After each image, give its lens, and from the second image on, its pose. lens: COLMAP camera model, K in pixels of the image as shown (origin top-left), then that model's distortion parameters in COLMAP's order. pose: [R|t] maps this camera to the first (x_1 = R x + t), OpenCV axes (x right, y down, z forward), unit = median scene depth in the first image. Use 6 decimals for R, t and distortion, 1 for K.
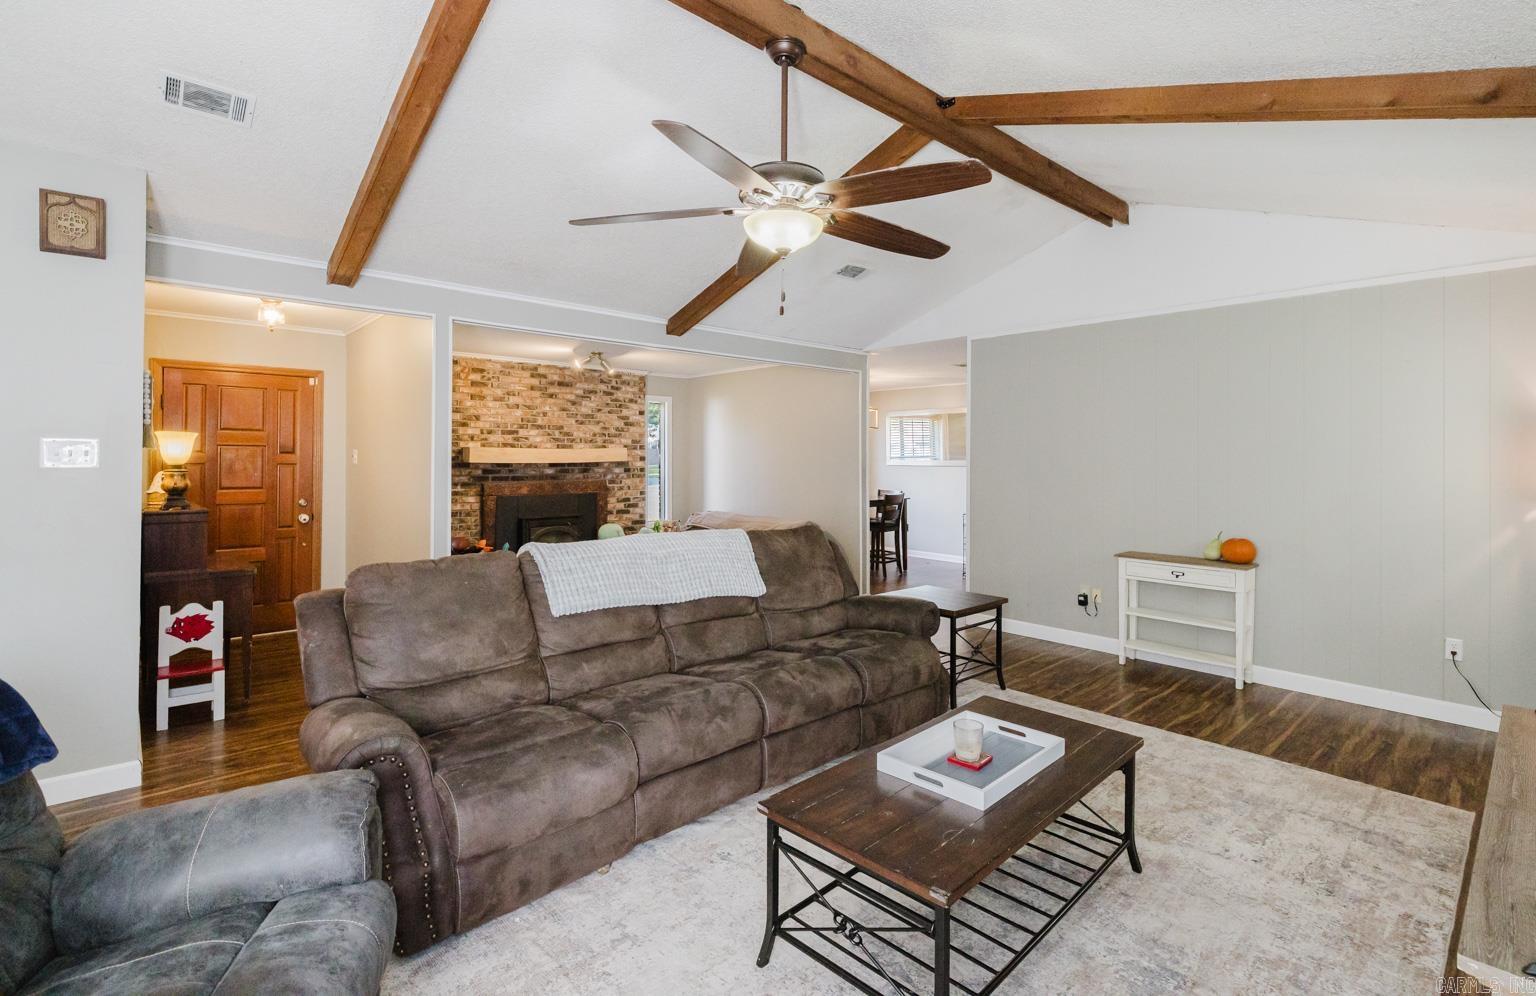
lens RADIAL K [[739.2, 0, 761.4], [0, 739.2, 457.2], [0, 0, 1]] dist [-0.000461, -0.000049]
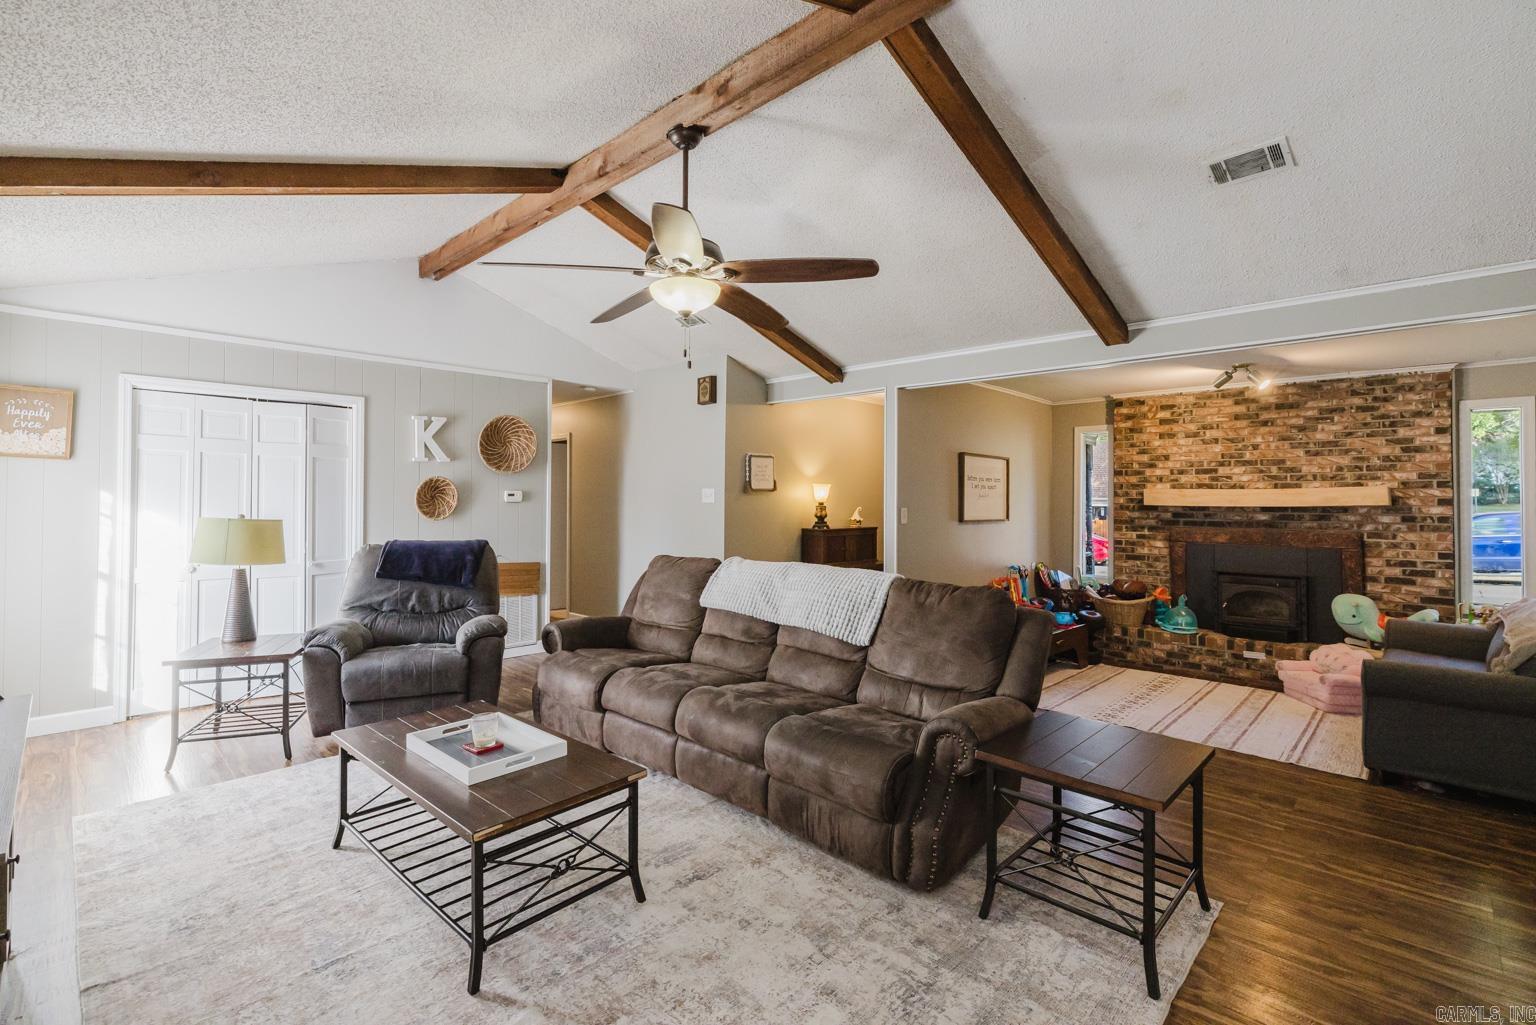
lens RADIAL K [[685.5, 0, 768.9], [0, 685.5, 496.1], [0, 0, 1]] dist [-0.004633, 0.000184]
pose [[0.057354, -0.007114, -0.998329, 0.420869], [-0.003810, 0.999966, -0.007345, 0.003615], [0.998347, 0.004225, 0.057325, 0.412687]]
